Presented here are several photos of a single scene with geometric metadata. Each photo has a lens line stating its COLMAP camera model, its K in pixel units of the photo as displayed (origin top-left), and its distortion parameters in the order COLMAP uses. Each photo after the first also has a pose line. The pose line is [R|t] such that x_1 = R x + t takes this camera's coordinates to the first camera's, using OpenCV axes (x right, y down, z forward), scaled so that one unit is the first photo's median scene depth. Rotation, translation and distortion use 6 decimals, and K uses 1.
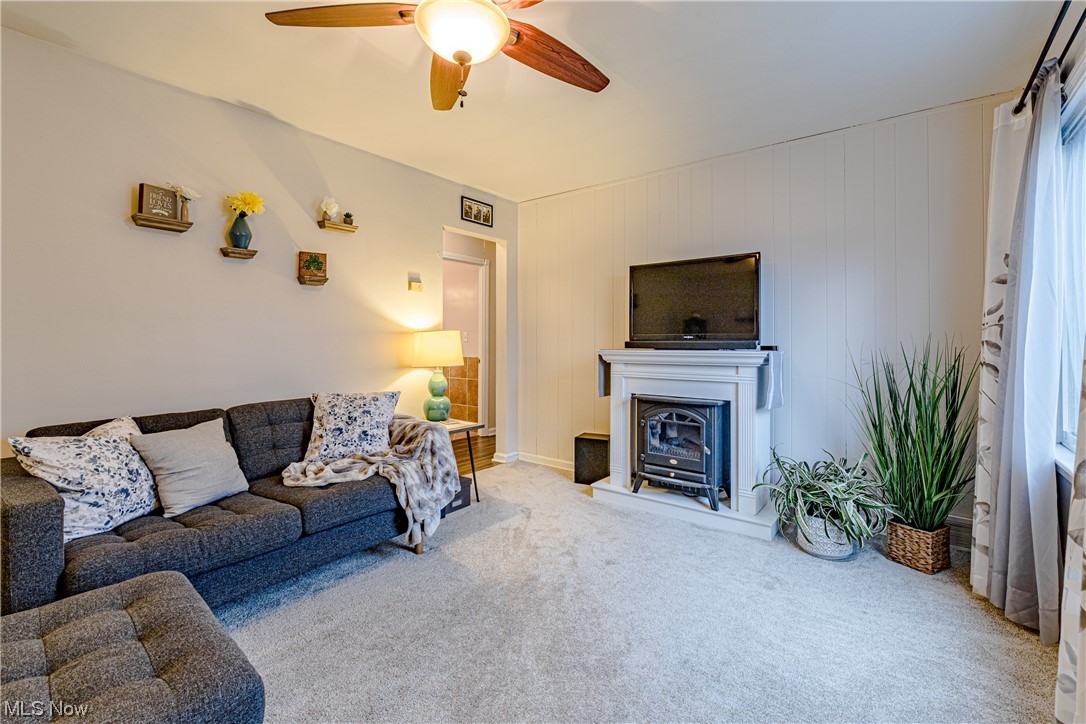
lens RADIAL K [[475.1, 0, 543.5], [0, 475.1, 336.9], [0, 0, 1]] dist [0.001759, 0.000109]
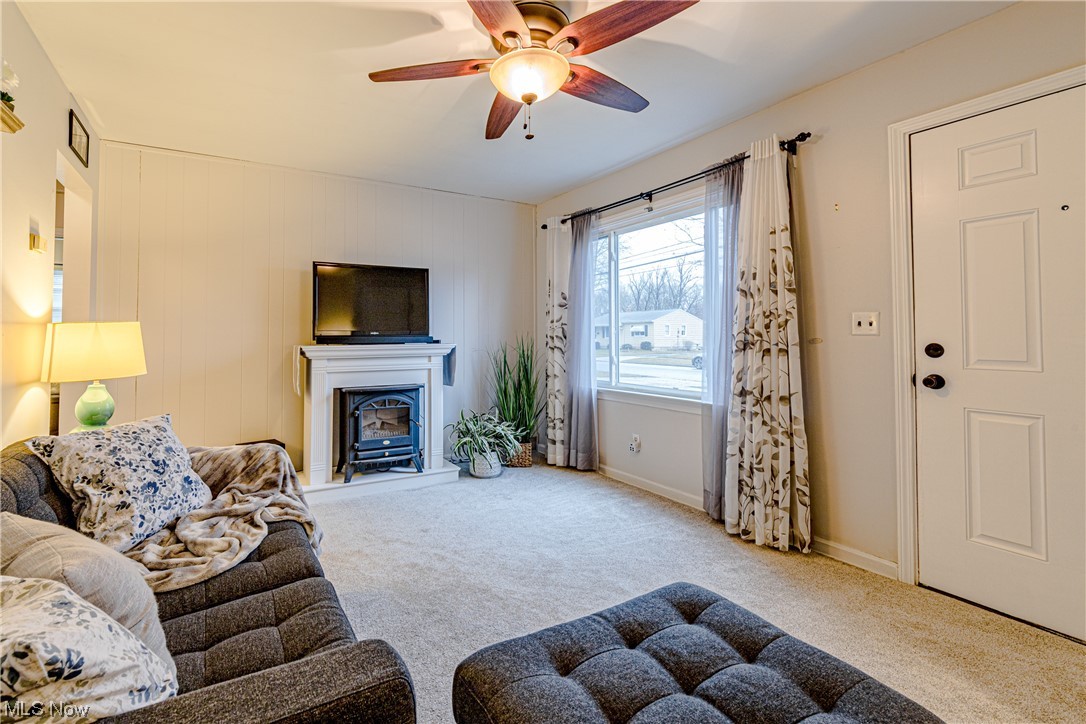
lens RADIAL K [[475.1, 0, 481.6], [0, 475.1, 324.7], [0, 0, 1]] dist [0.001759, 0.000109]
pose [[0.421867, 0.020622, 0.906423, -0.752049], [-0.003118, 0.999768, -0.021294, 0.004923], [-0.906652, 0.006157, 0.421833, 0.349970]]
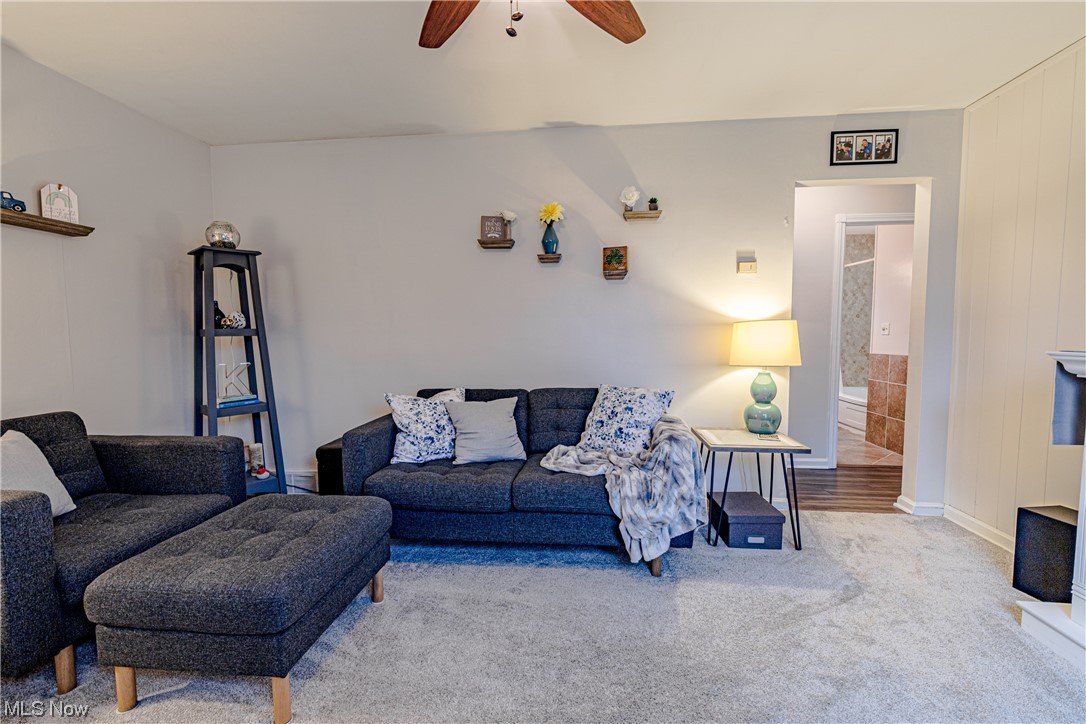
lens RADIAL K [[475.1, 0, 545.5], [0, 475.1, 358.1], [0, 0, 1]] dist [0.001759, 0.000109]
pose [[0.534709, 0.043584, -0.843912, 0.327499], [0.009205, 0.998309, 0.057390, 0.000928], [0.844986, -0.038455, 0.533404, 0.347284]]
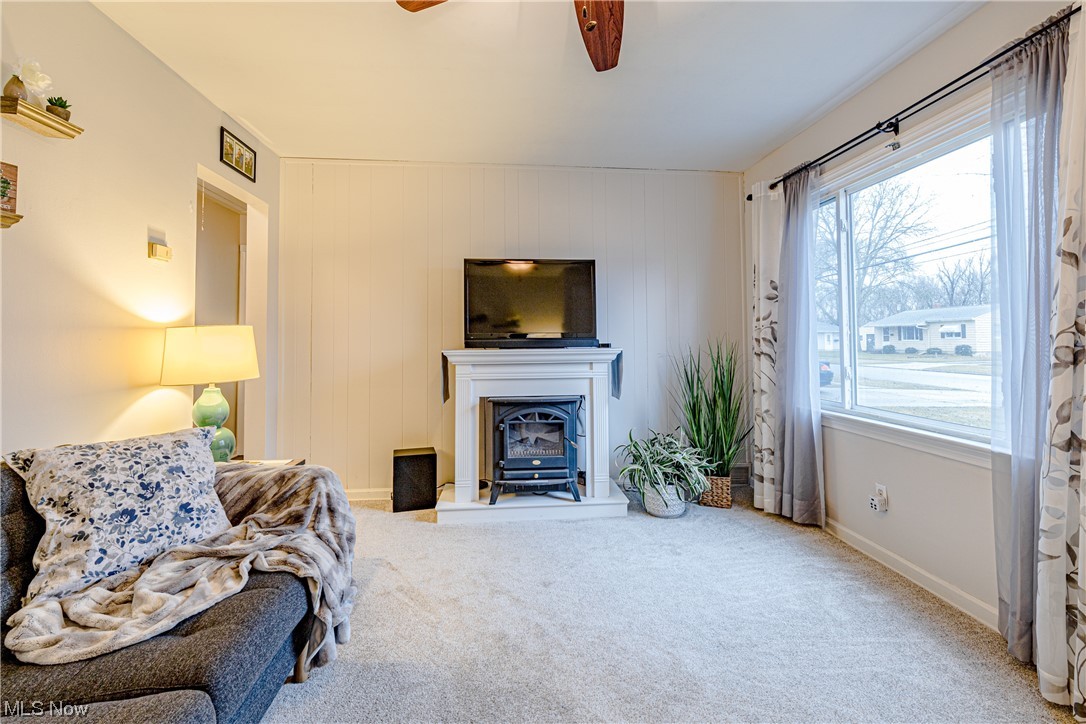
lens RADIAL K [[475.1, 0, 555.9], [0, 475.1, 323.0], [0, 0, 1]] dist [0.001759, 0.000109]
pose [[0.727996, 0.019611, 0.685300, -0.422253], [0.001626, 0.999539, -0.030331, 0.005204], [-0.685579, 0.023196, 0.727629, 0.283271]]
